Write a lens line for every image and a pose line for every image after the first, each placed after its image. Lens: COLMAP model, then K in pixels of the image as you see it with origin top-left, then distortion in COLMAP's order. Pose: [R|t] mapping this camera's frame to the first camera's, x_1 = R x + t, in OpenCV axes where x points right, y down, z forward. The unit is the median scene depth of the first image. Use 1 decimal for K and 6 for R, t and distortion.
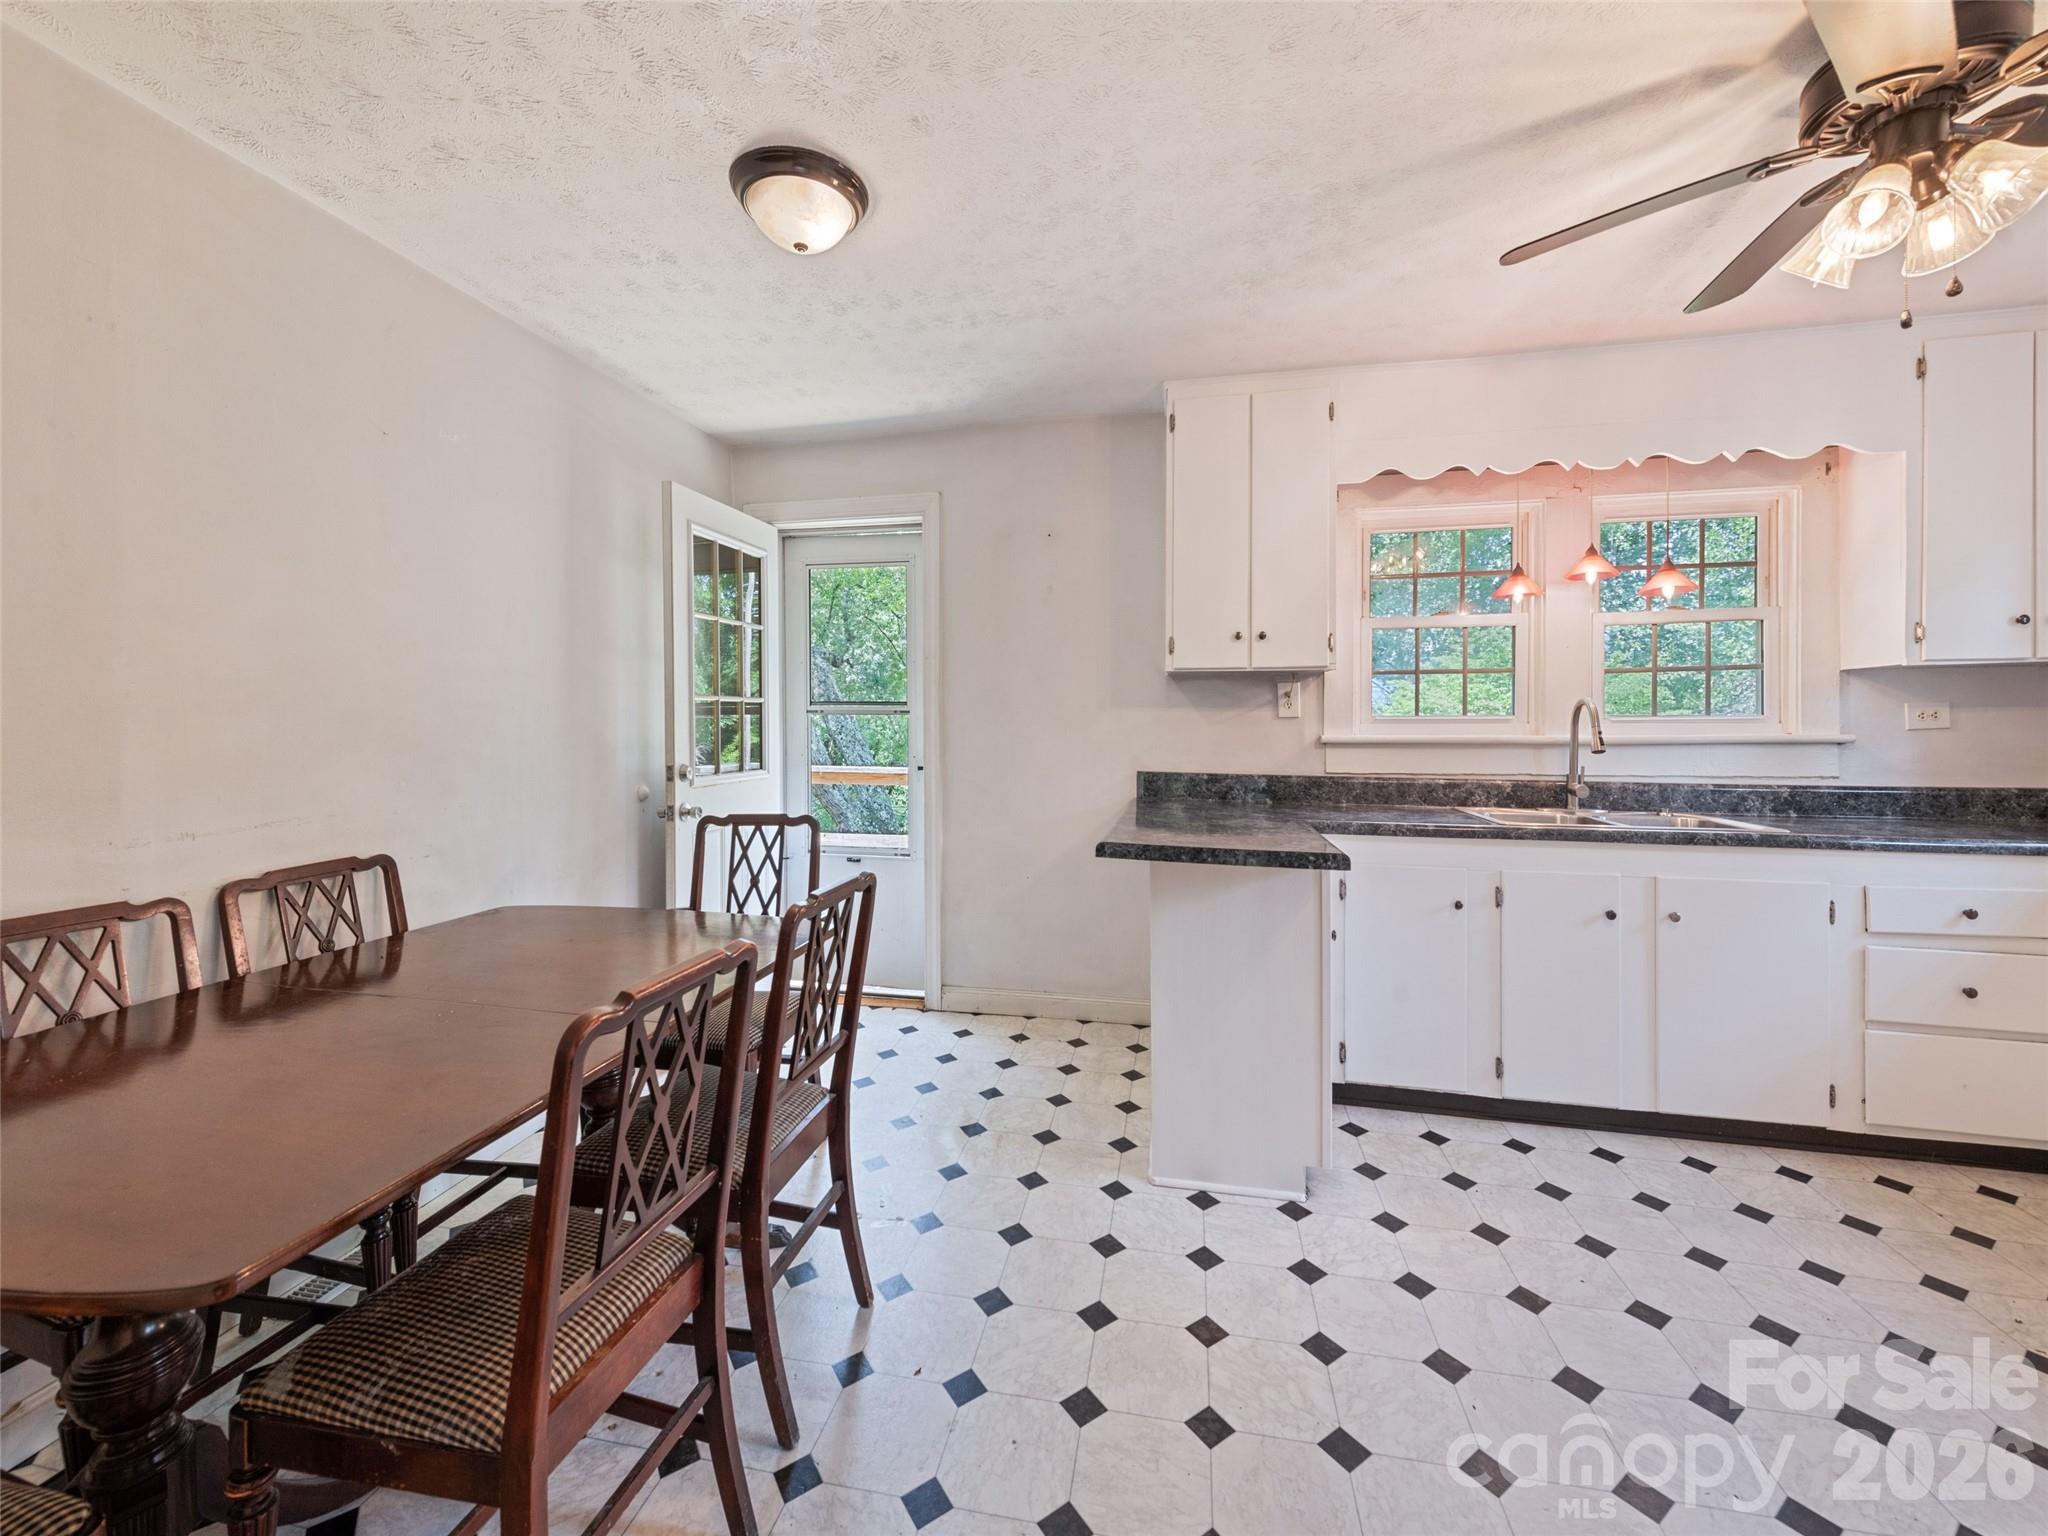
lens RADIAL K [[814.5, 0, 1014.9], [0, 814.5, 726.5], [0, 0, 1]] dist [0.002223, -0.000080]
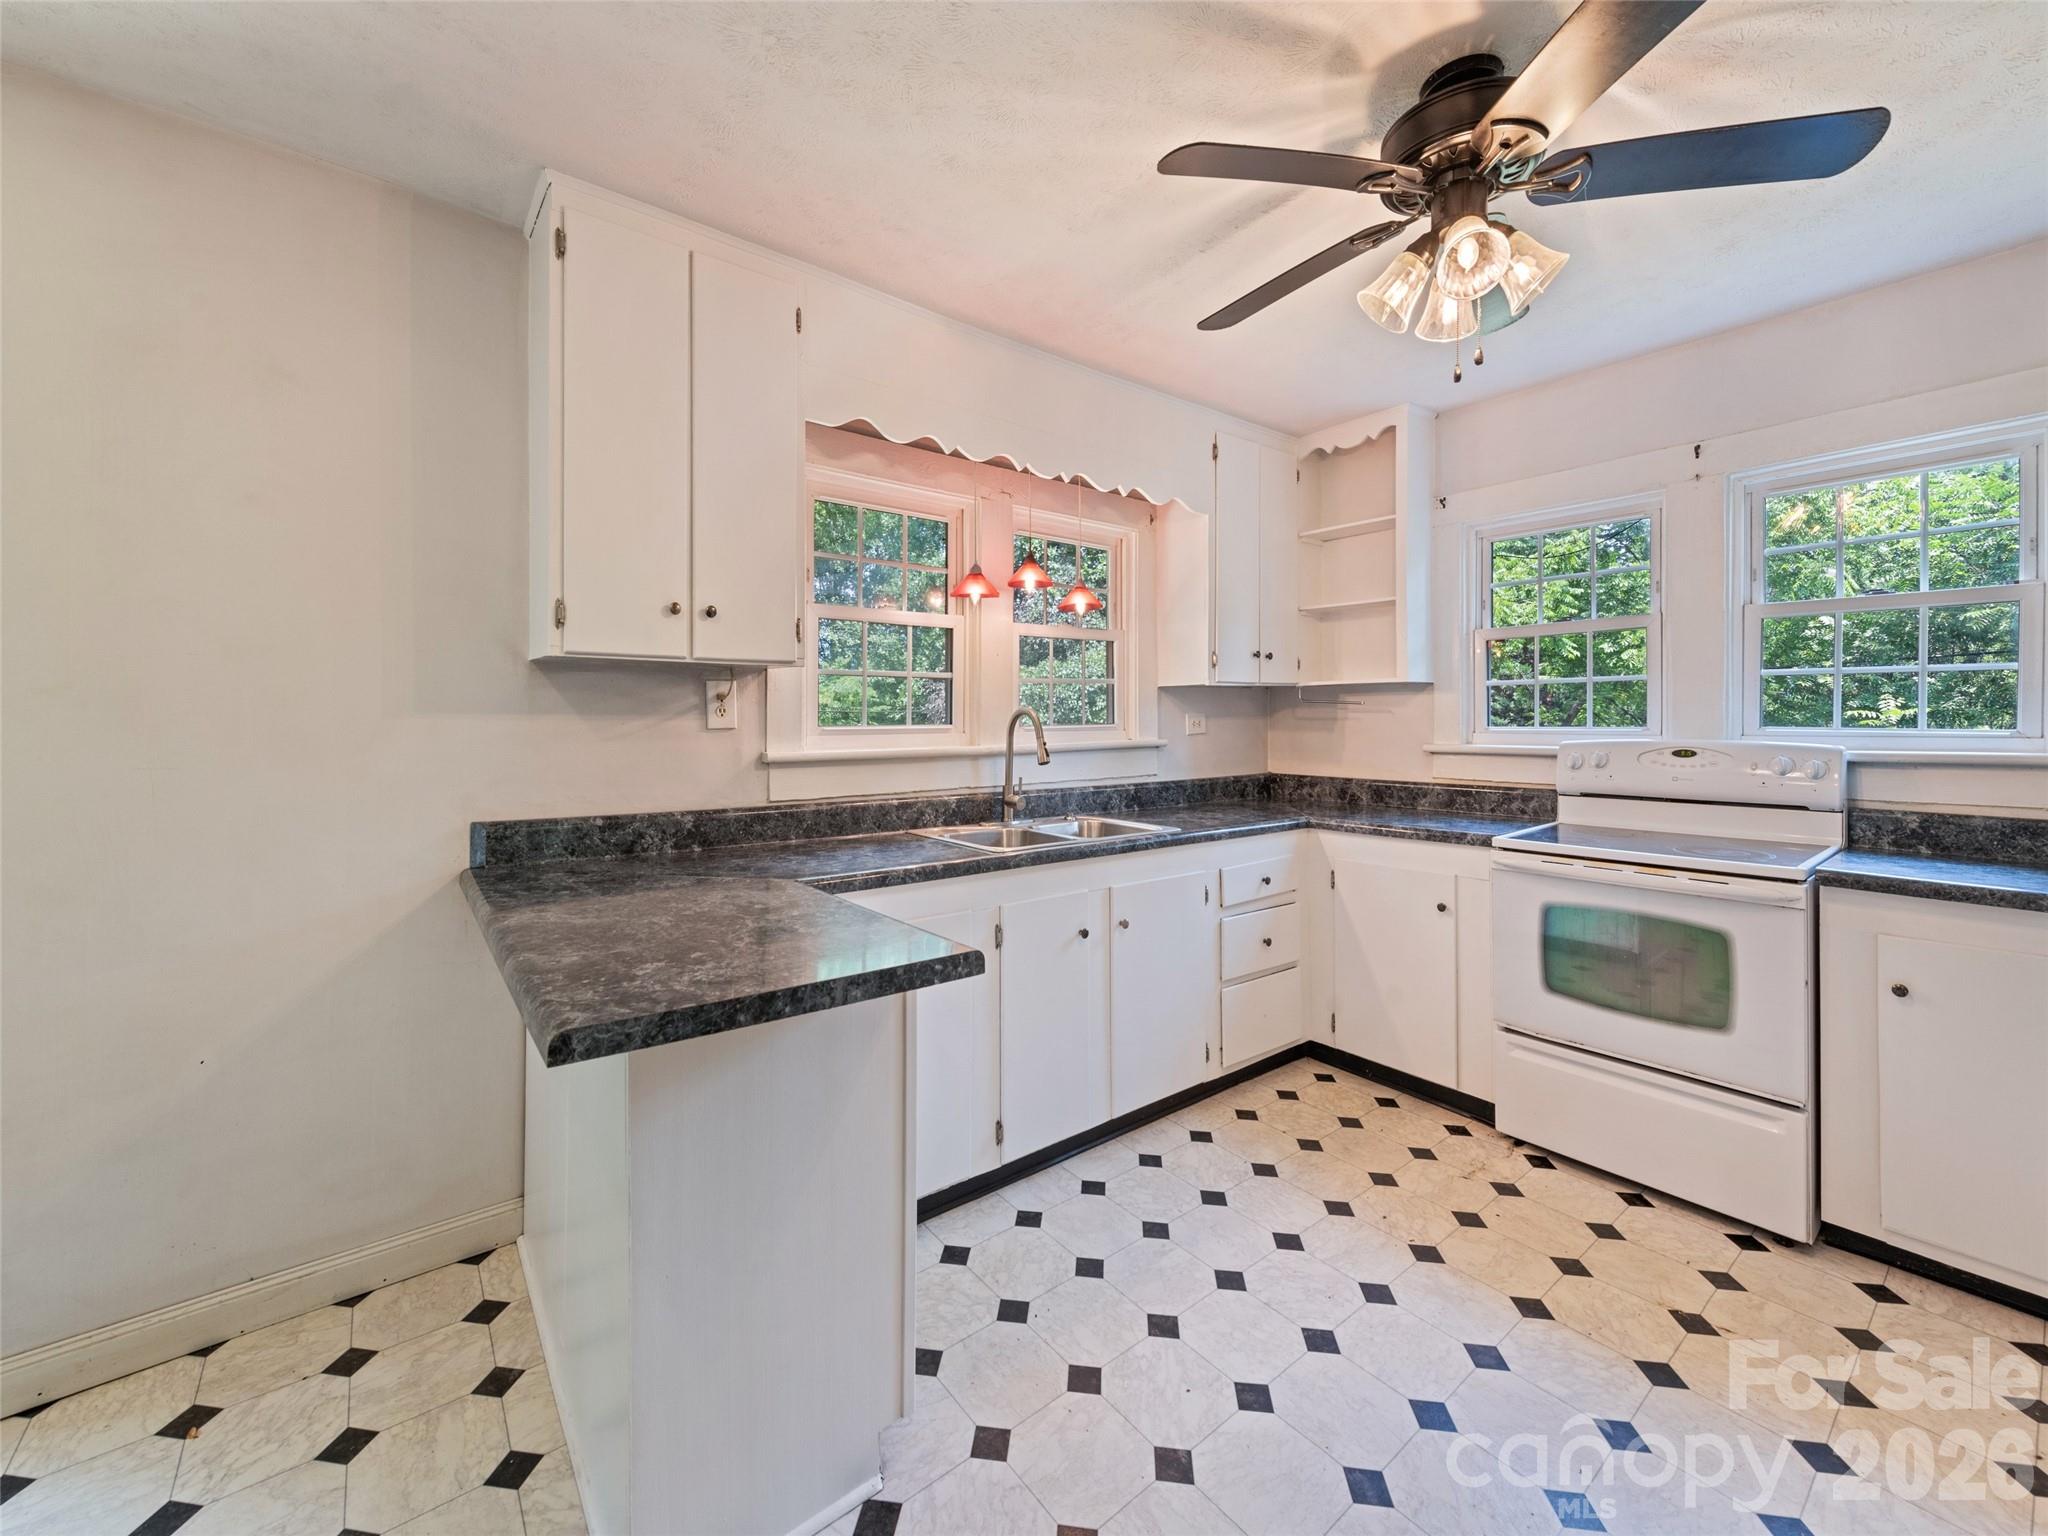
lens RADIAL K [[817.1, 0, 1018.5], [0, 817.1, 714.3], [0, 0, 1]] dist [0.004503, -0.000564]
pose [[0.641967, 0.002219, 0.766729, -0.056815], [0.003271, 0.999979, -0.005633, -0.021205], [-0.766726, 0.006124, 0.641946, 0.369620]]
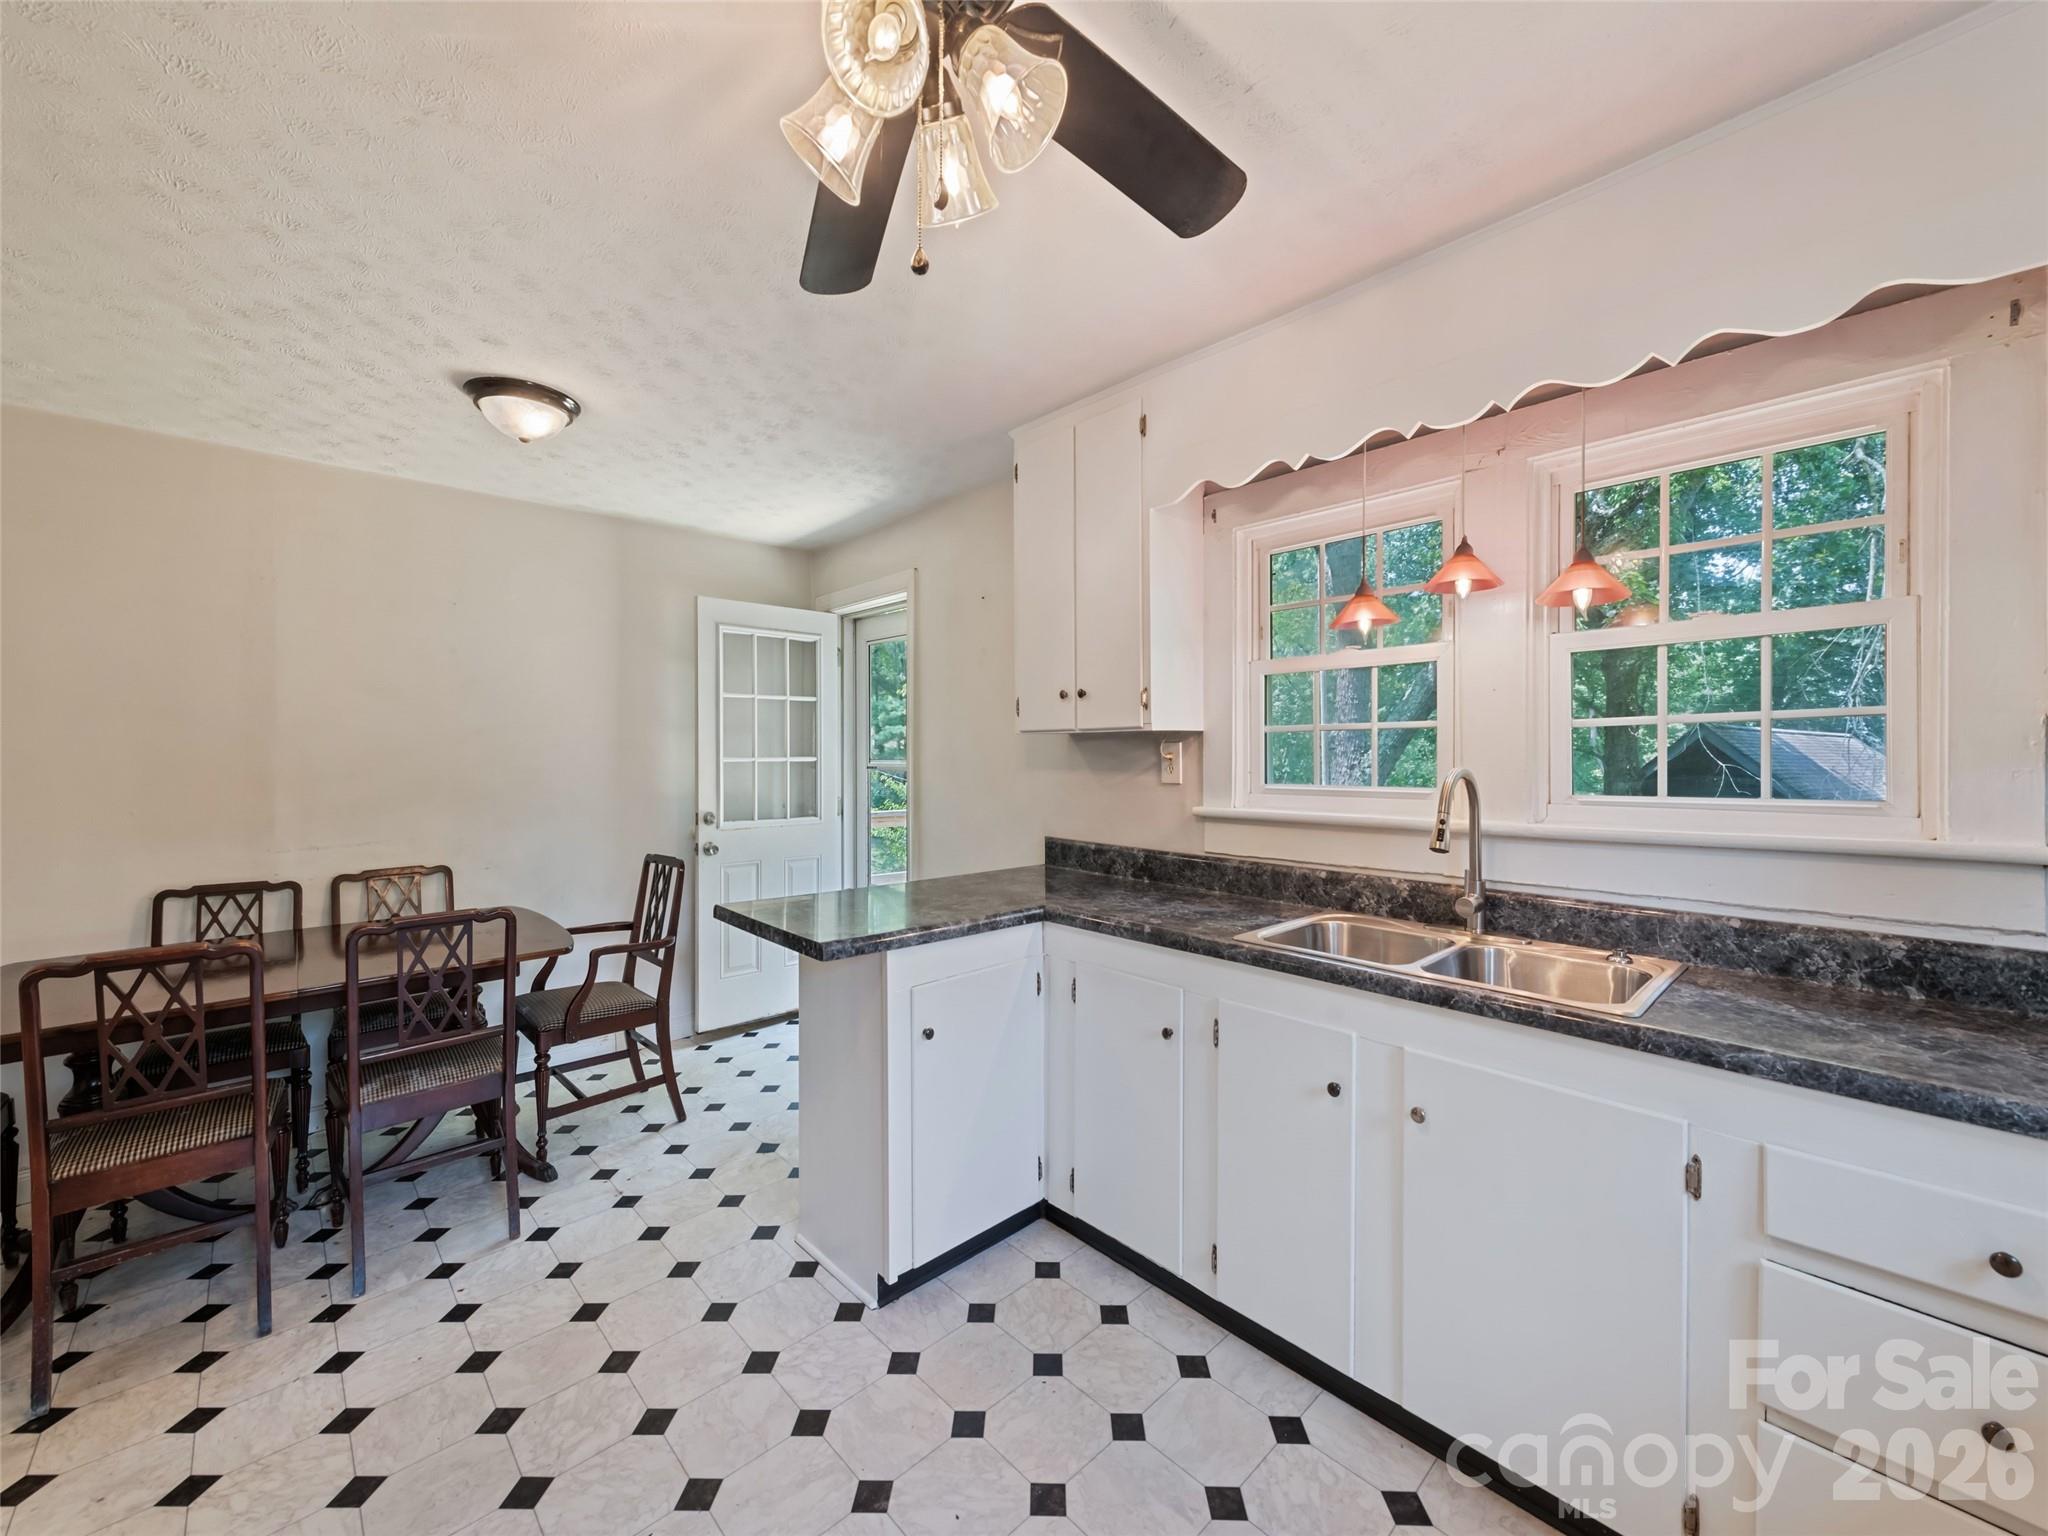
lens RADIAL K [[801.2, 0, 1024.7], [0, 801.2, 757.2], [0, 0, 1]] dist [0.001258, -0.000011]
pose [[0.821472, 0.000771, -0.570249, 0.767212], [-0.003110, 0.999990, -0.003127, -0.039880], [0.570241, 0.004342, 0.821466, 0.250343]]
